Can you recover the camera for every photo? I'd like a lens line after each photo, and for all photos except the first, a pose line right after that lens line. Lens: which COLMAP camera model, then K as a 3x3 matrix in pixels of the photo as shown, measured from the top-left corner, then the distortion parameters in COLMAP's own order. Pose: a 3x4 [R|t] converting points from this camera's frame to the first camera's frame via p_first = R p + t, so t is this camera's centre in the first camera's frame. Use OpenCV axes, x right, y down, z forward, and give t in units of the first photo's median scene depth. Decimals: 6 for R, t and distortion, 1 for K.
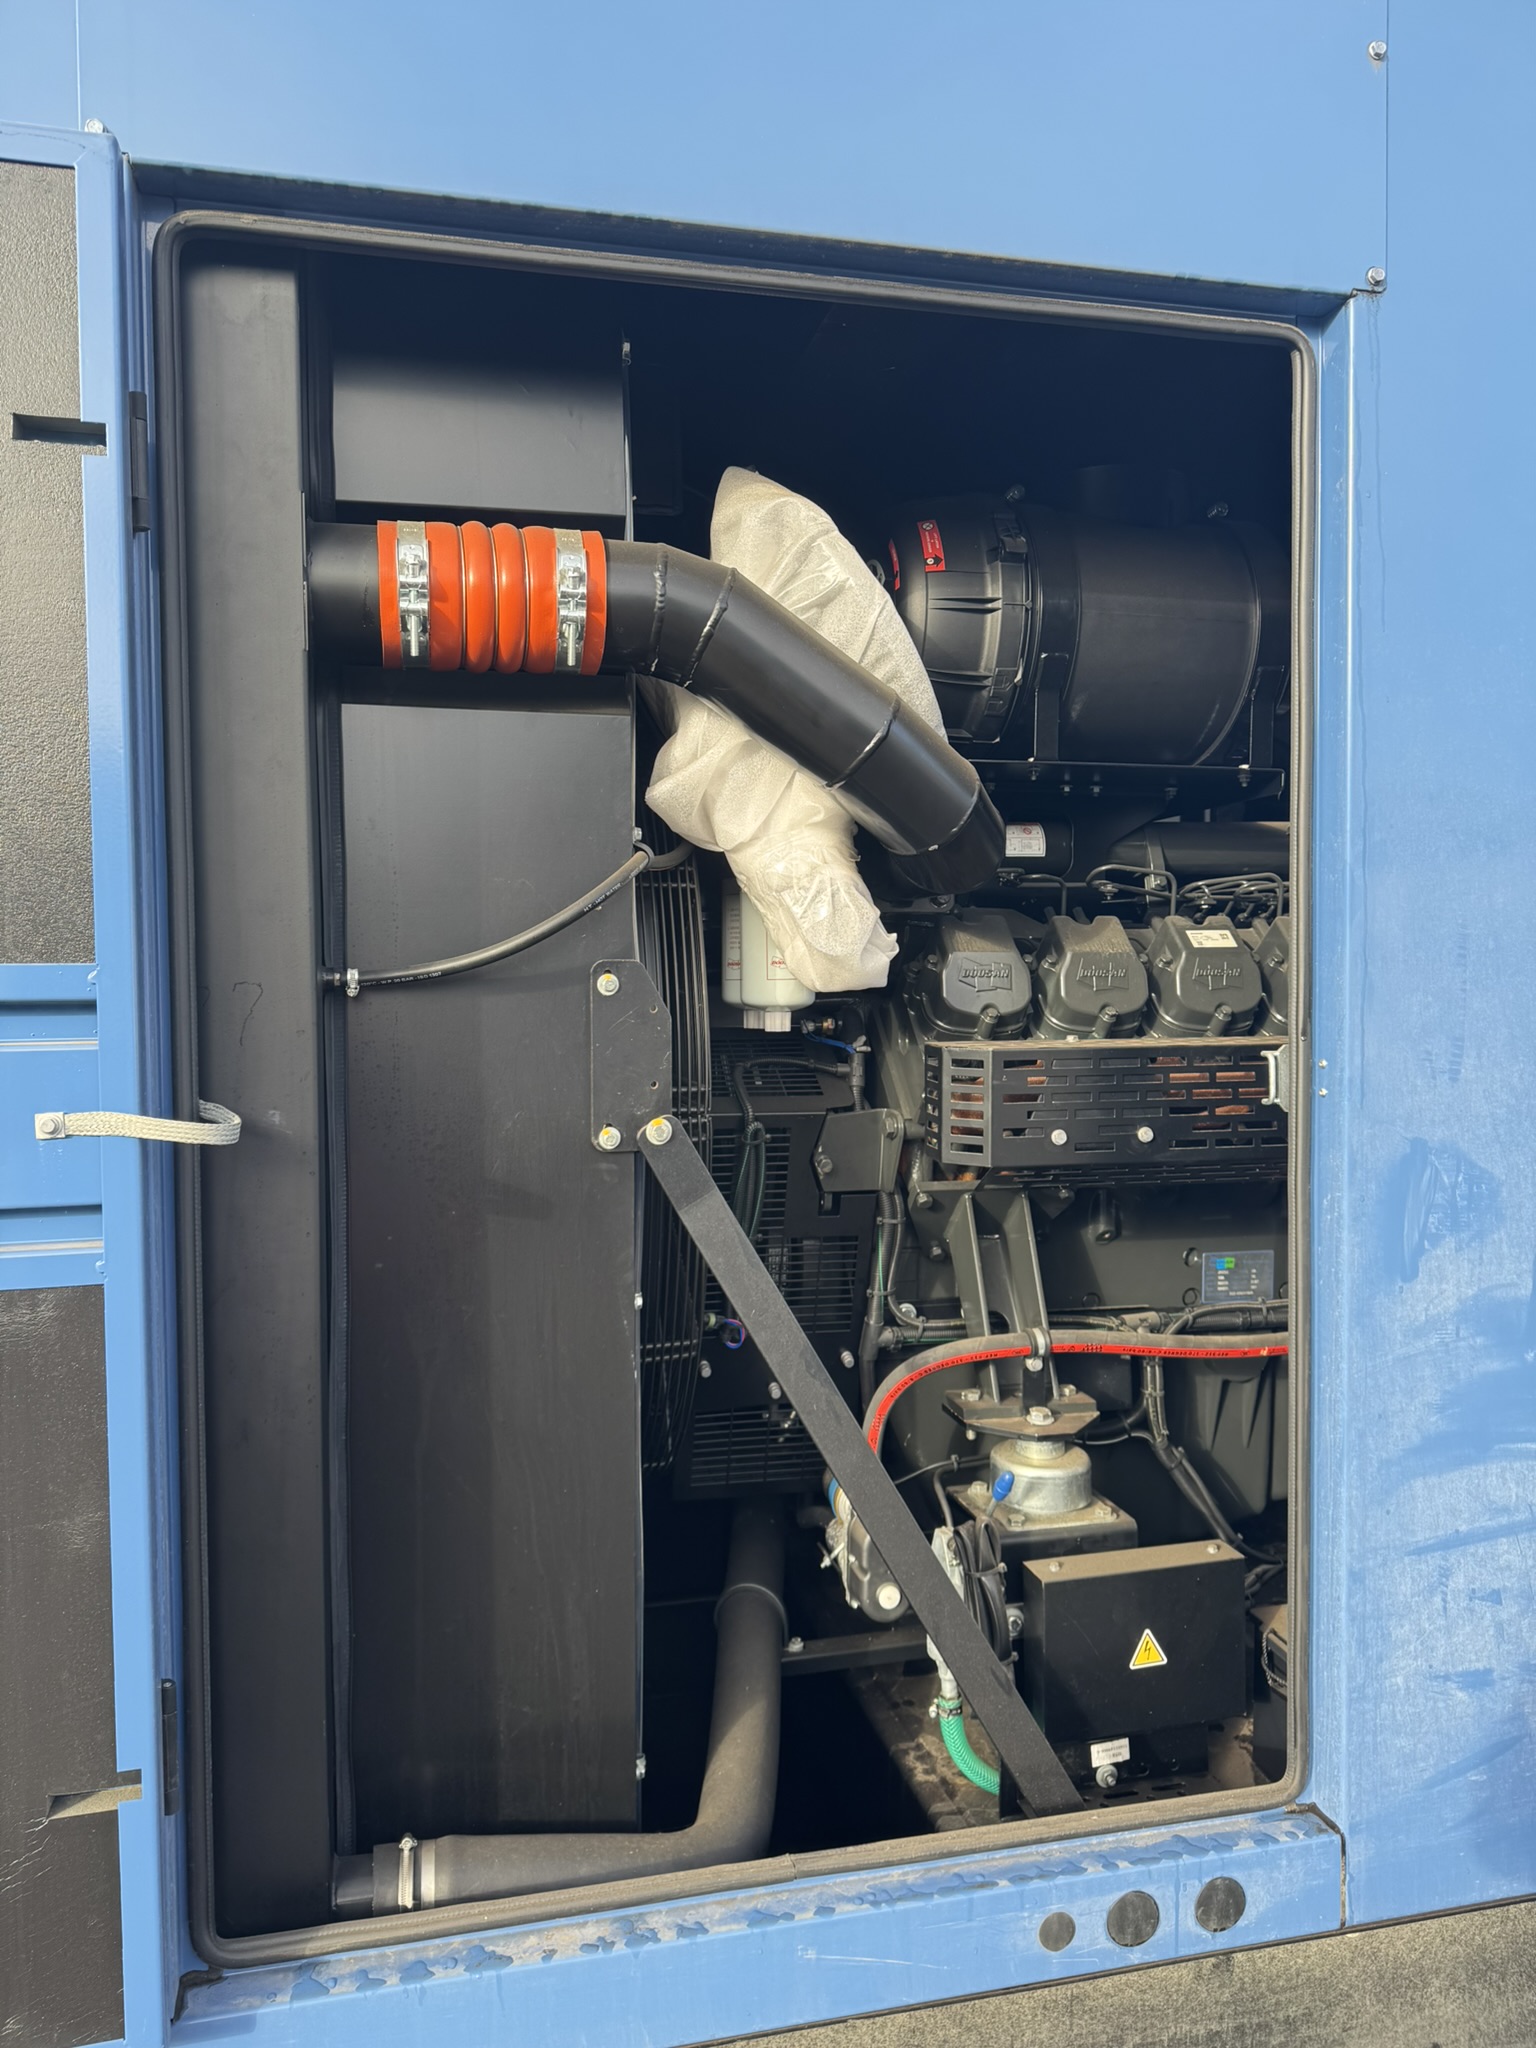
lens RADIAL K [[1592.5, 0, 762.7], [0, 1592.5, 1010.5], [0, 0, 1]] dist [0.022271, -0.029395]
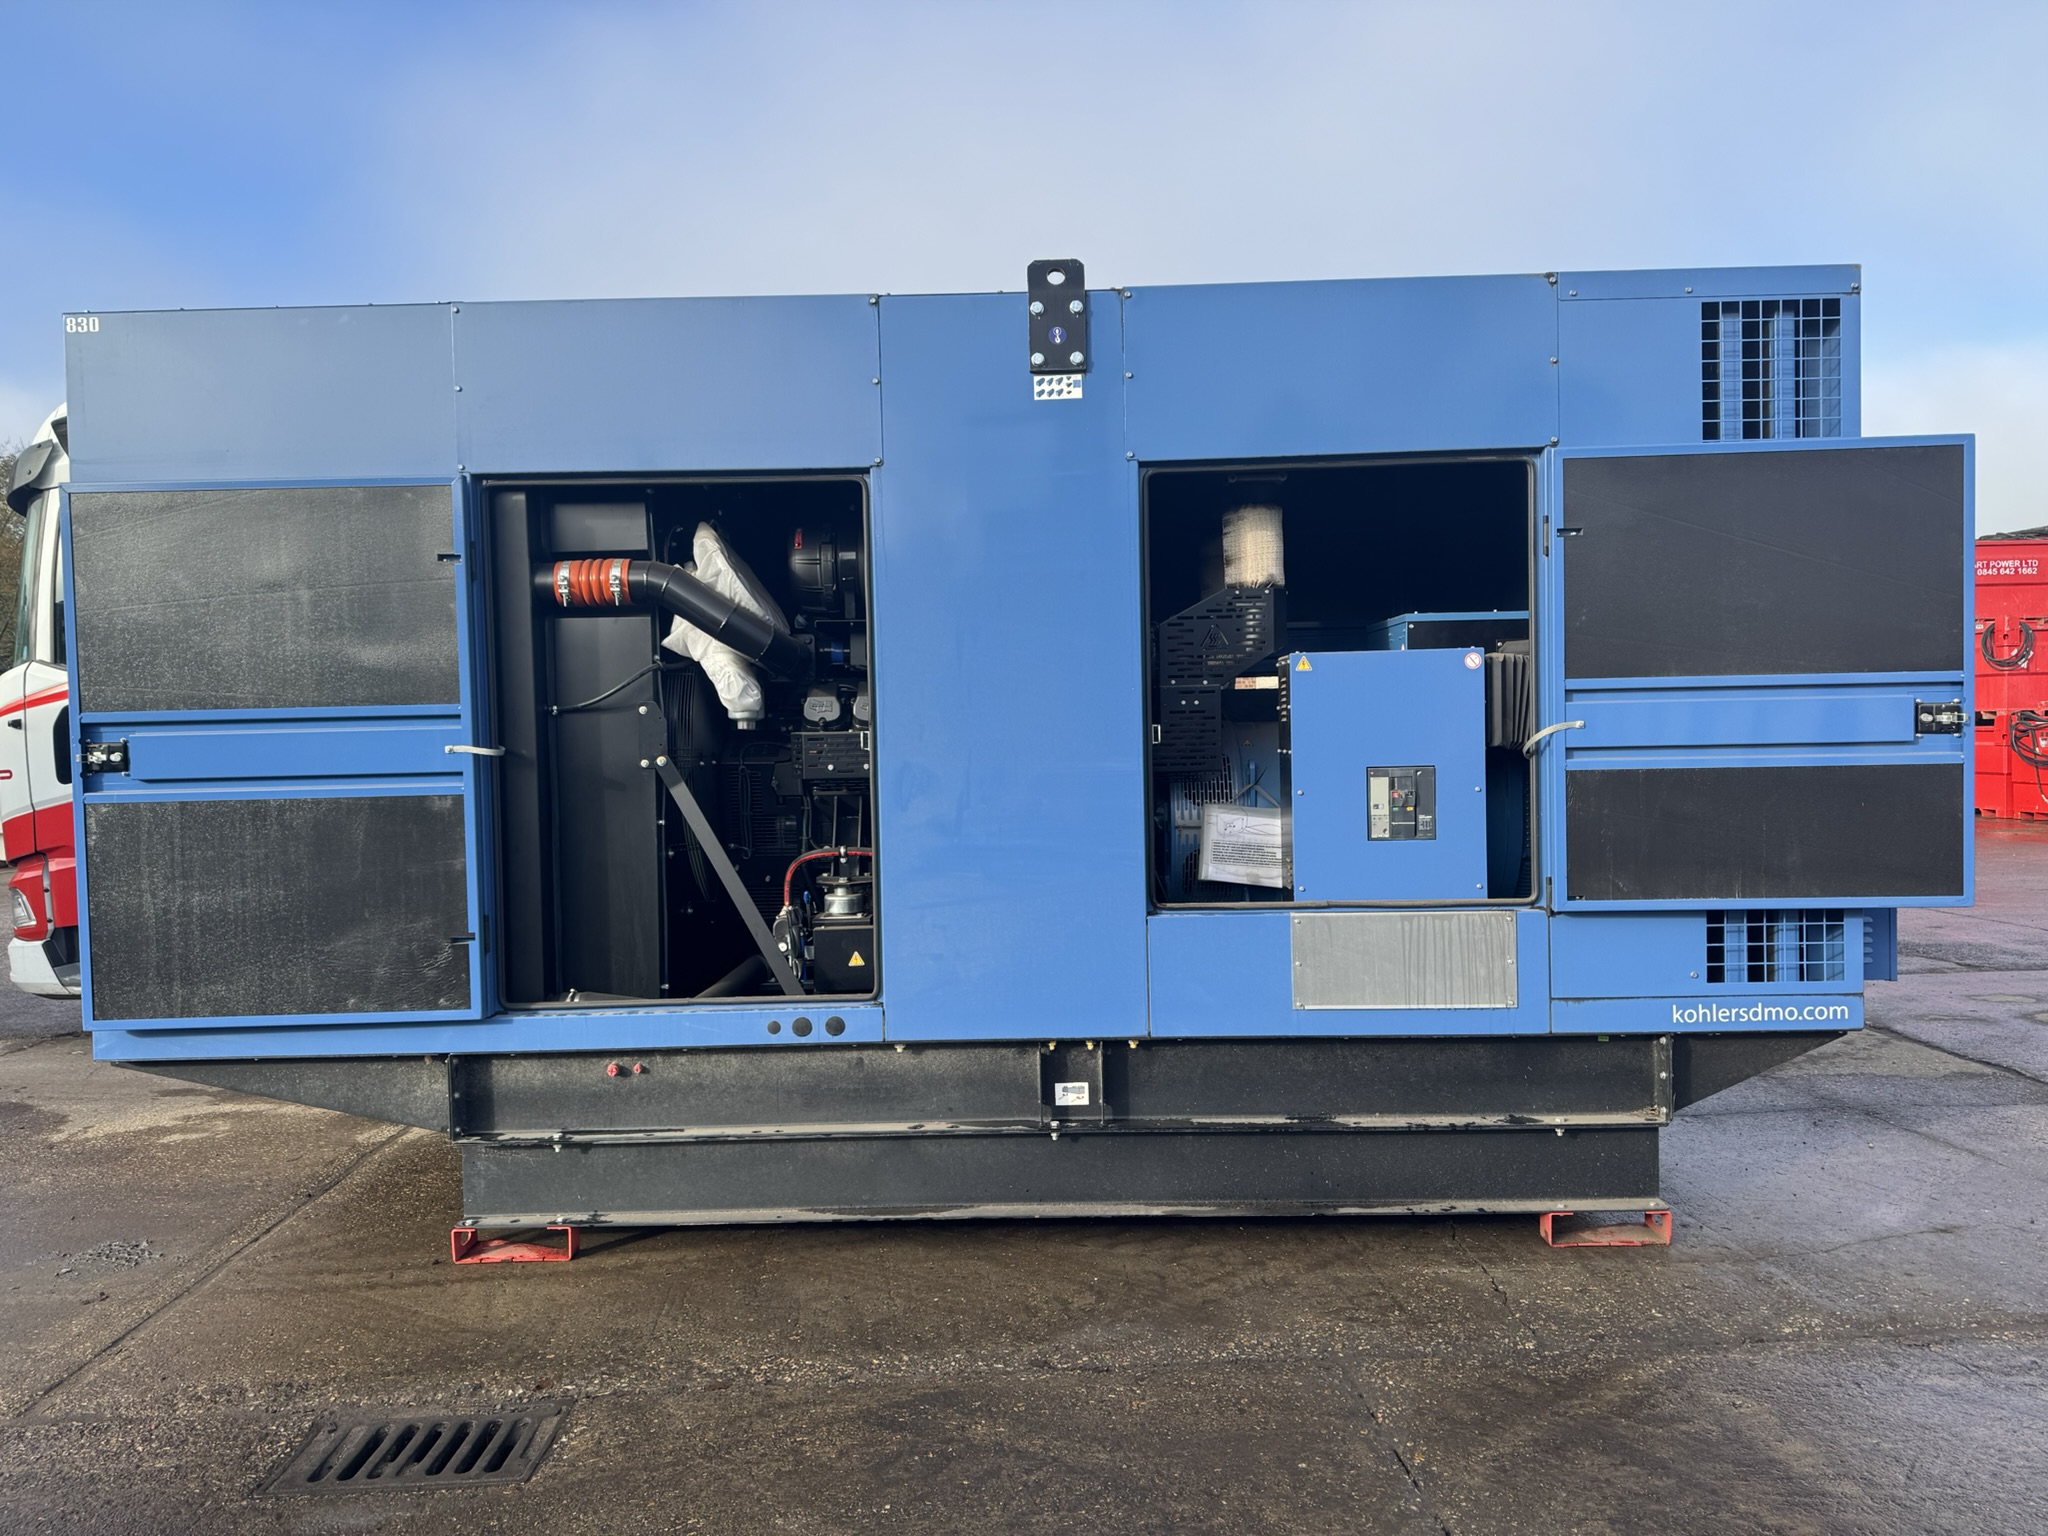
lens RADIAL K [[1592.5, 0, 1023.5], [0, 1592.5, 759.9], [0, 0, 1]] dist [0.022271, -0.029395]
pose [[0.971928, -0.006739, -0.235181, 1.301140], [0.006766, 0.999977, -0.000693, 0.083751], [0.235180, -0.000918, 0.971951, -1.719817]]
